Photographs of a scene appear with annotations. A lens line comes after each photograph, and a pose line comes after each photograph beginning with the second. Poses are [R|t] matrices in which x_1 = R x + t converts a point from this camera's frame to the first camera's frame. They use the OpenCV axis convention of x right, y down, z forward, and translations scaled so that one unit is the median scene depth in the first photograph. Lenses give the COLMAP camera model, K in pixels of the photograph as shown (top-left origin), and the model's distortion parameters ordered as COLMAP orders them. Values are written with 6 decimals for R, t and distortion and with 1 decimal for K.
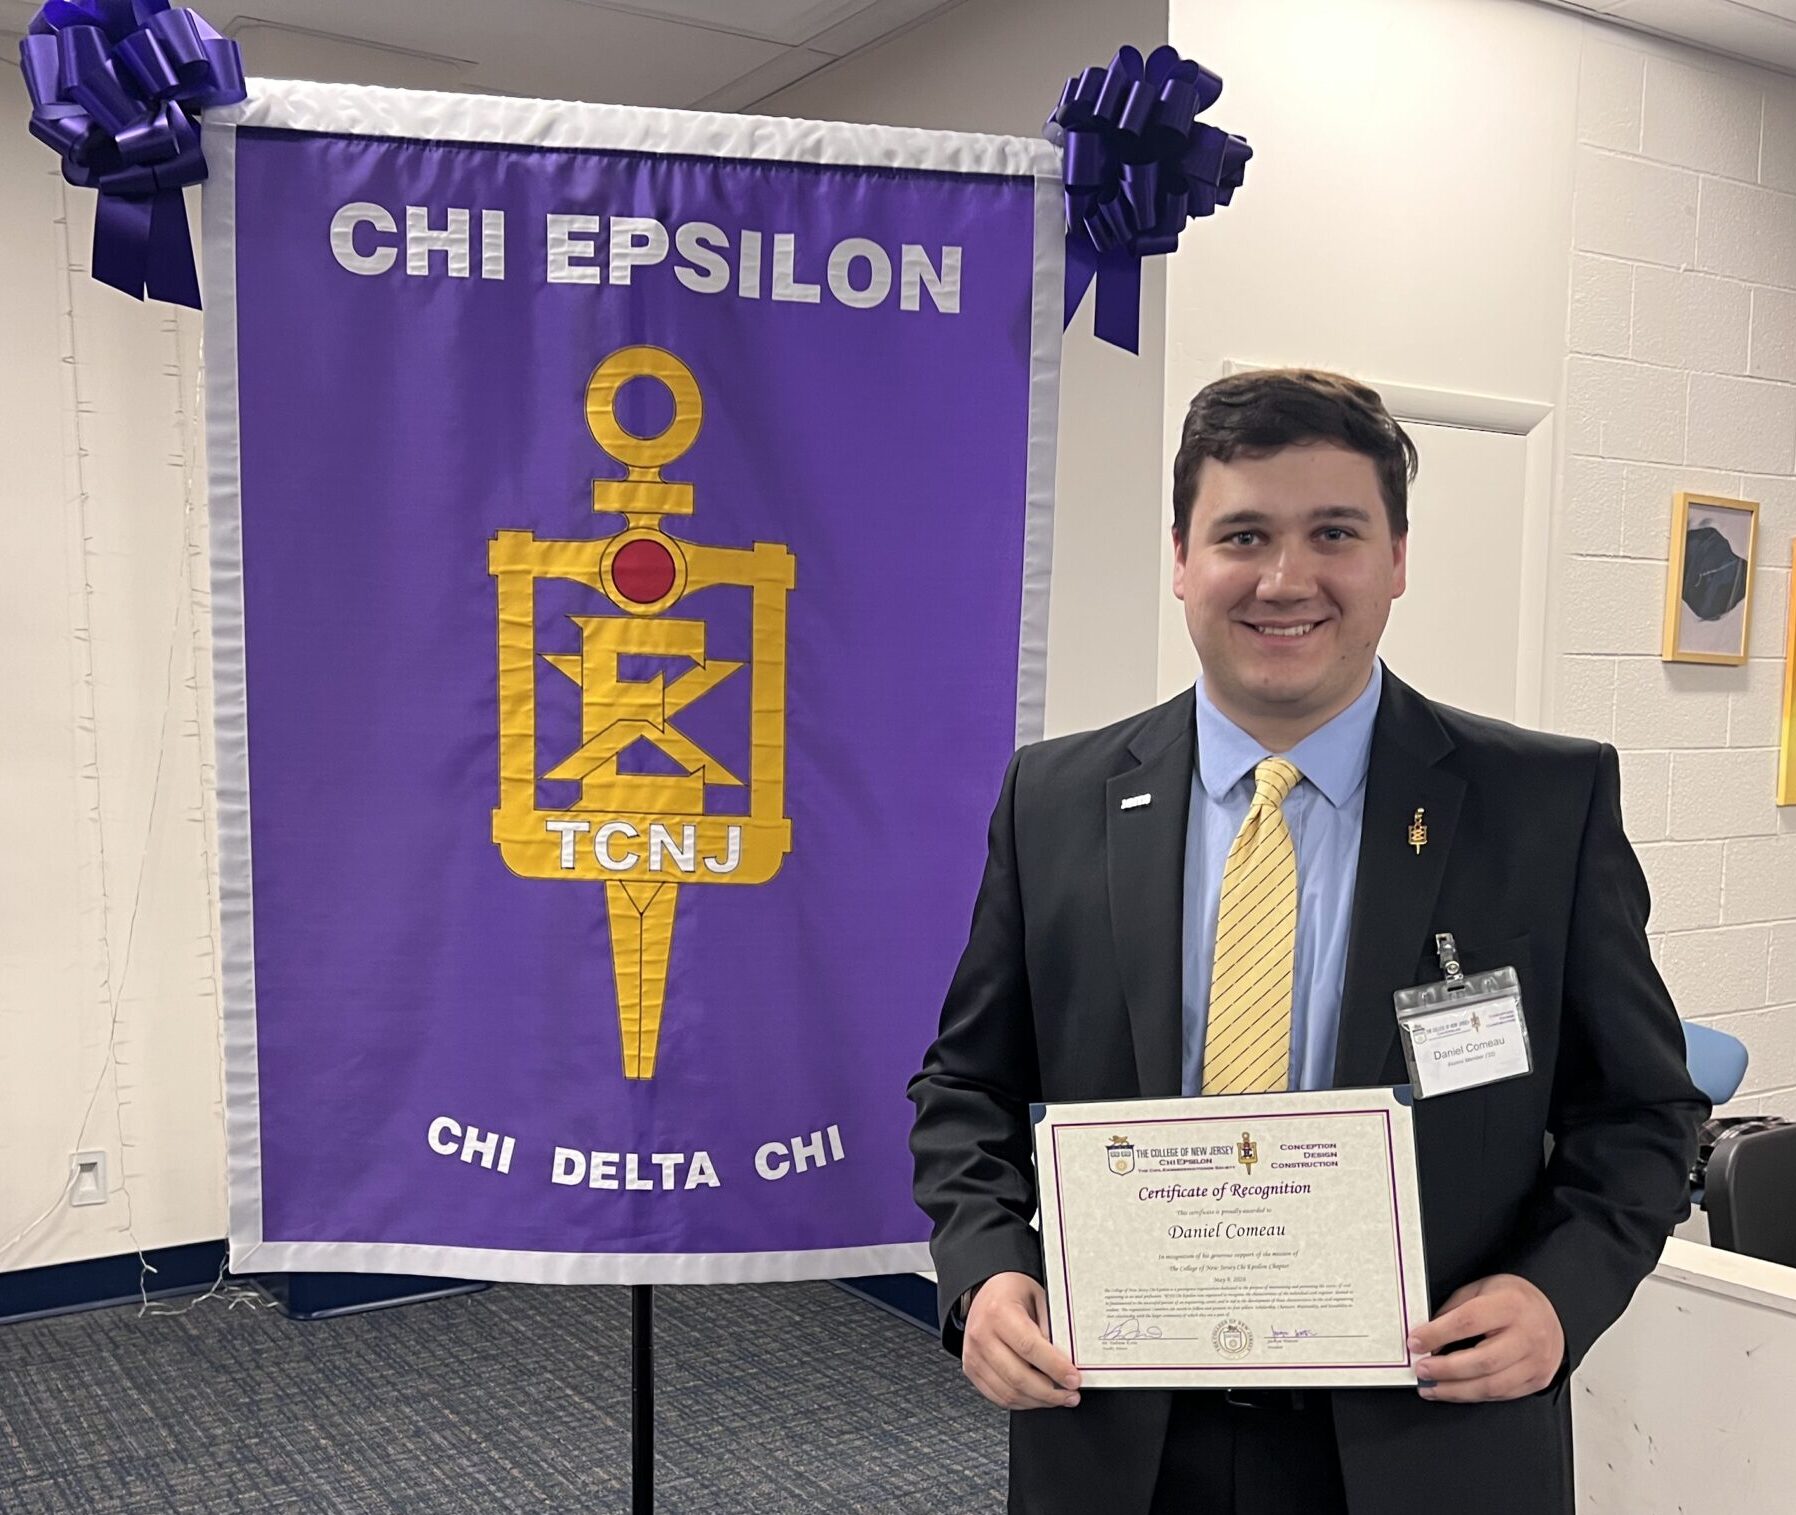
lens RADIAL K [[1953.0, 0, 893.6], [0, 1953.0, 956.8], [0, 0, 1]] dist [0.028863, 0.000000]
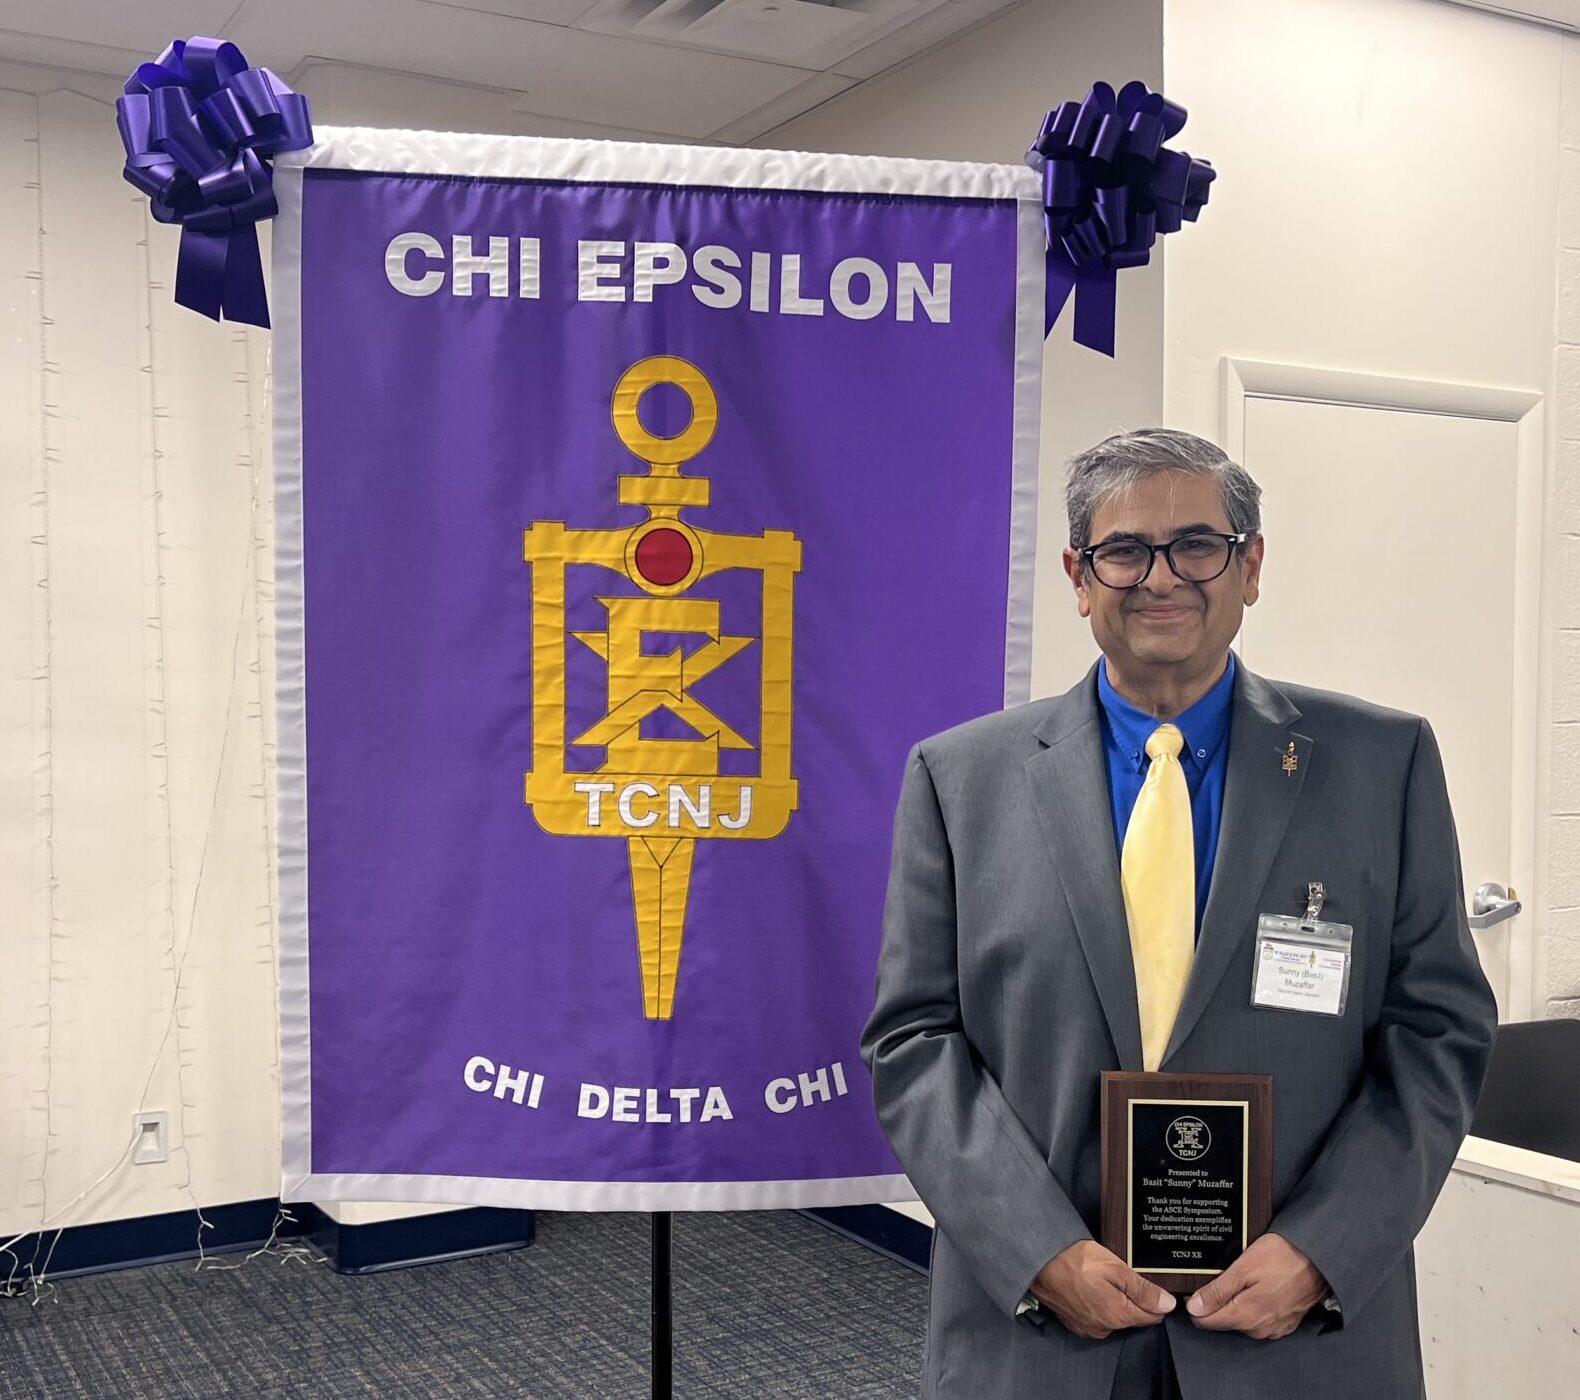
lens RADIAL K [[1943.1, 0, 870.4], [0, 1943.1, 836.8], [0, 0, 1]] dist [0.035304, 0.000000]
pose [[0.999359, -0.004221, -0.035538, 0.026856], [0.002331, 0.998588, -0.053075, 0.018961], [0.035712, 0.052958, 0.997958, -0.081021]]
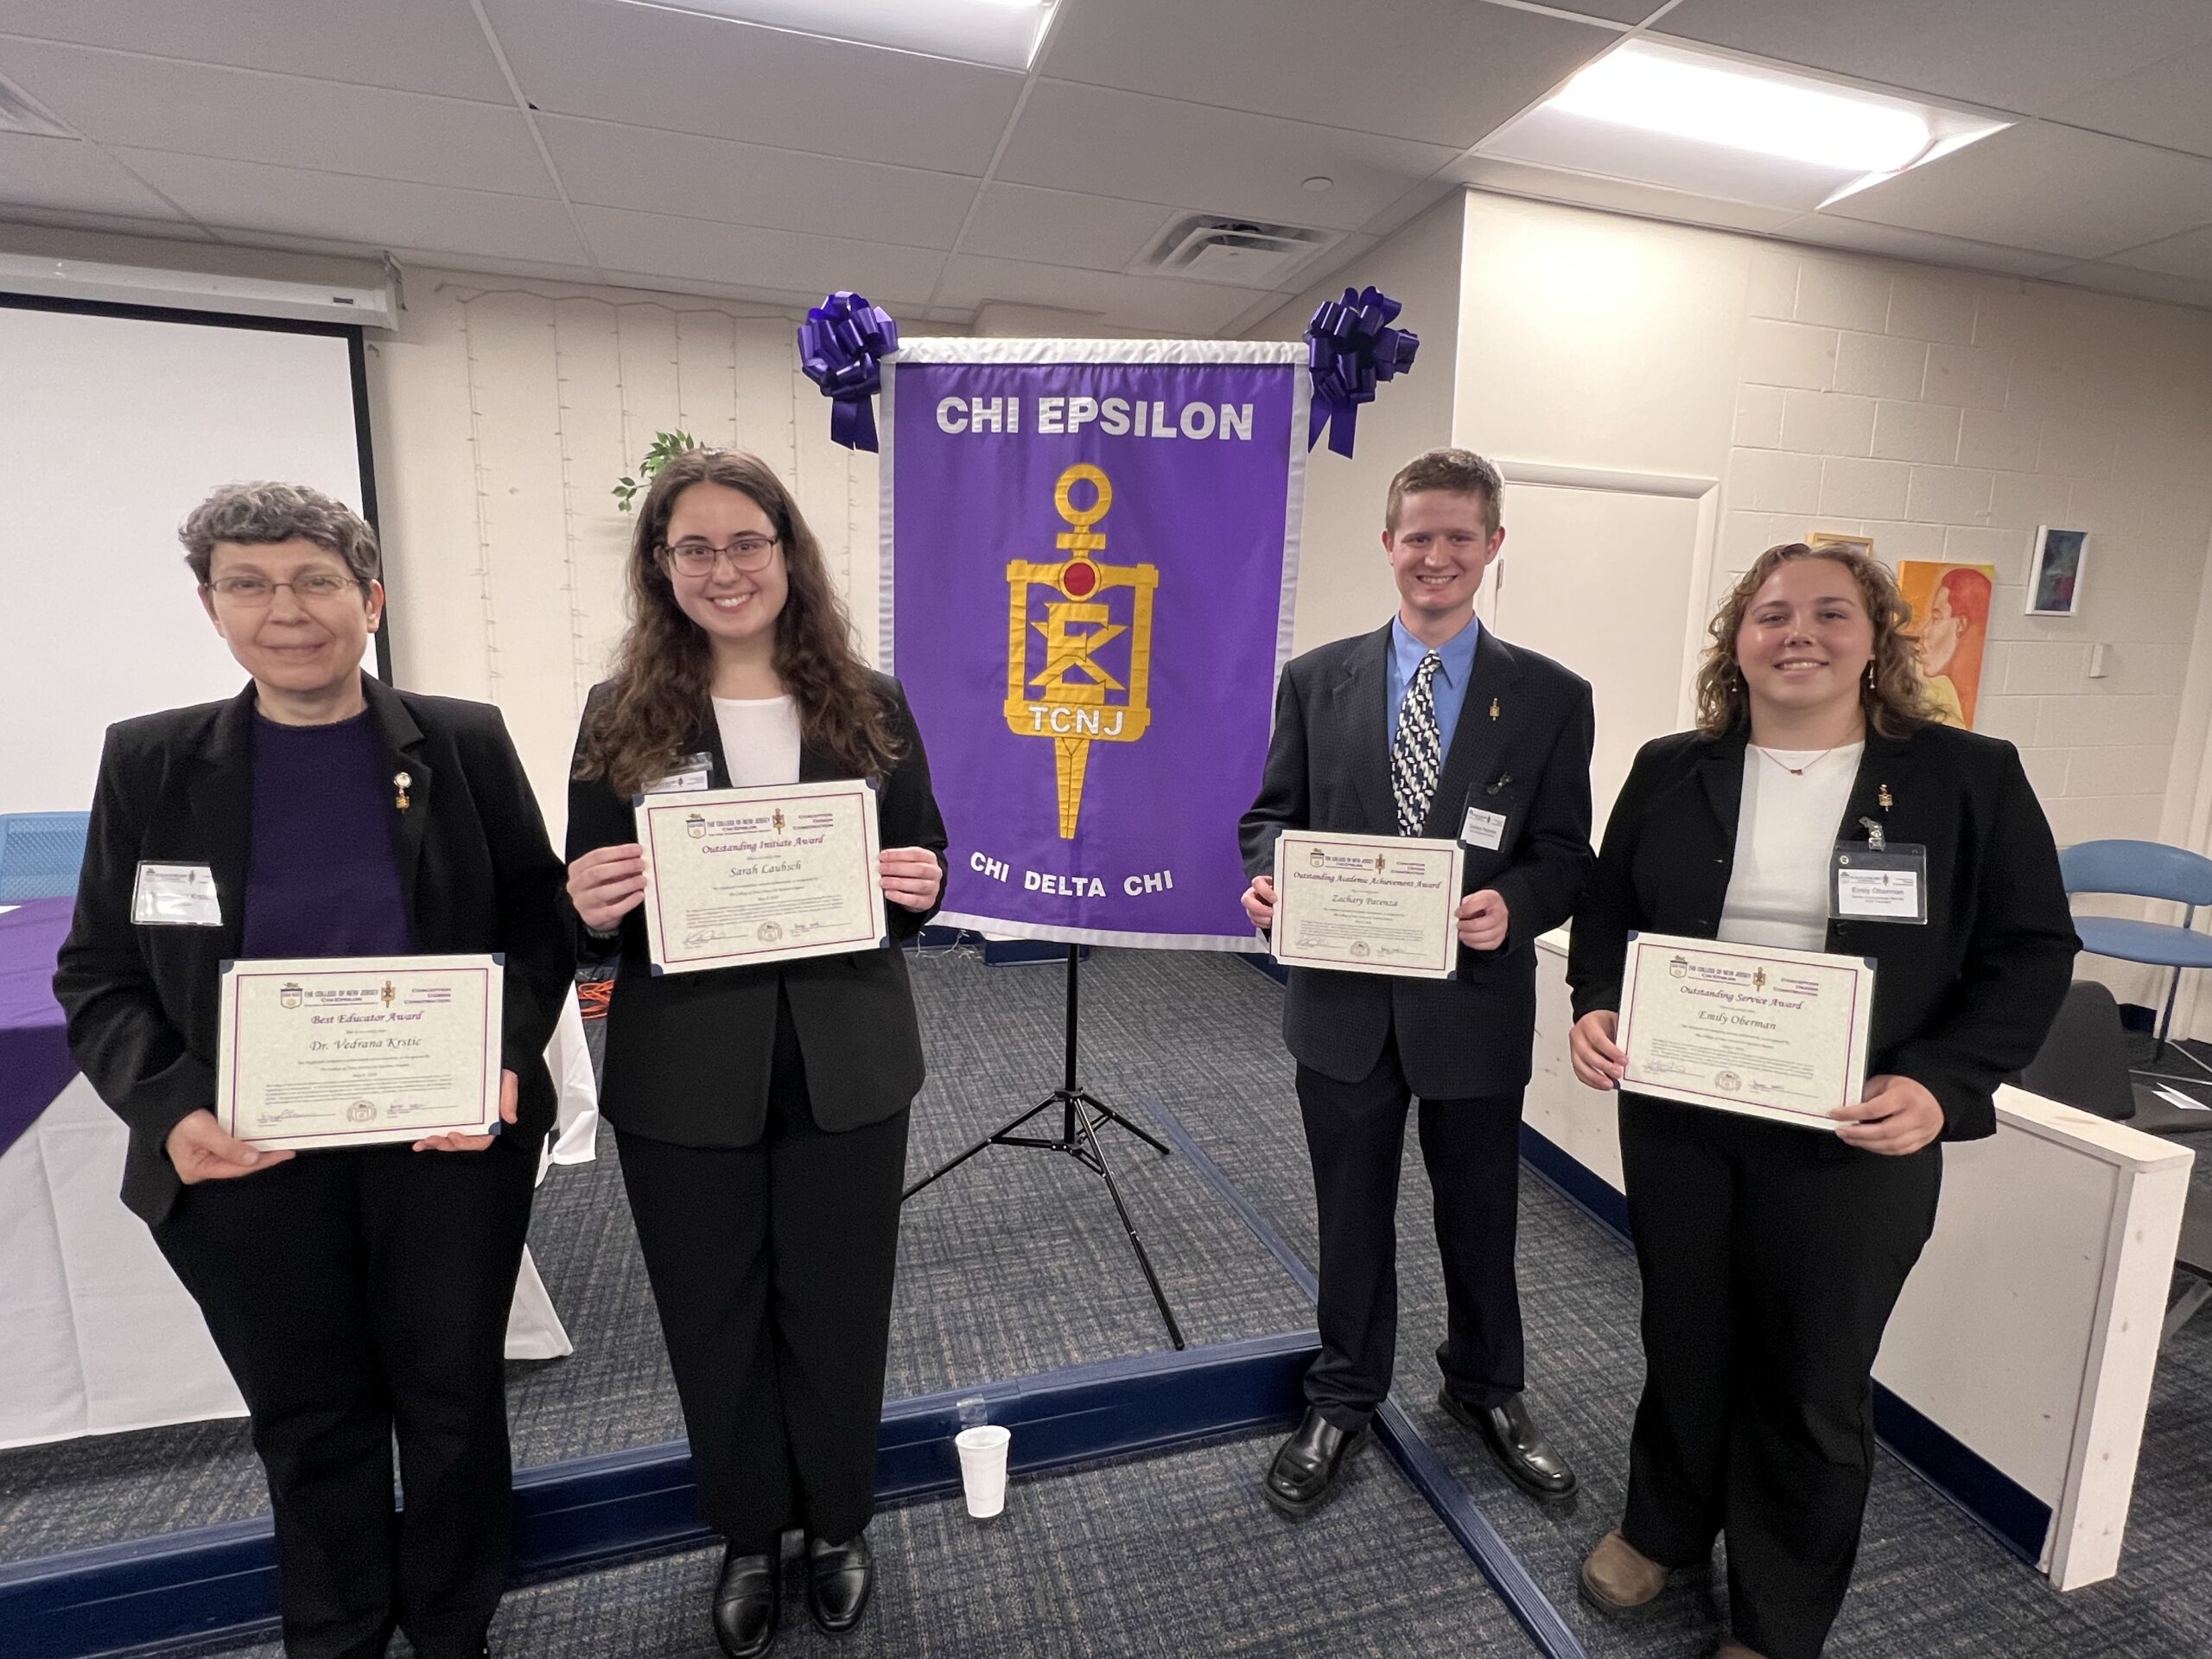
lens RADIAL K [[1085.2, 0, 1097.3], [0, 1085.2, 844.5], [0, 0, 1]] dist [0.000473, 0.001056]
pose [[0.961238, 0.060846, -0.268923, 0.196250], [-0.050994, 0.997752, 0.043478, 0.019467], [0.270964, -0.028079, 0.962180, -0.046993]]
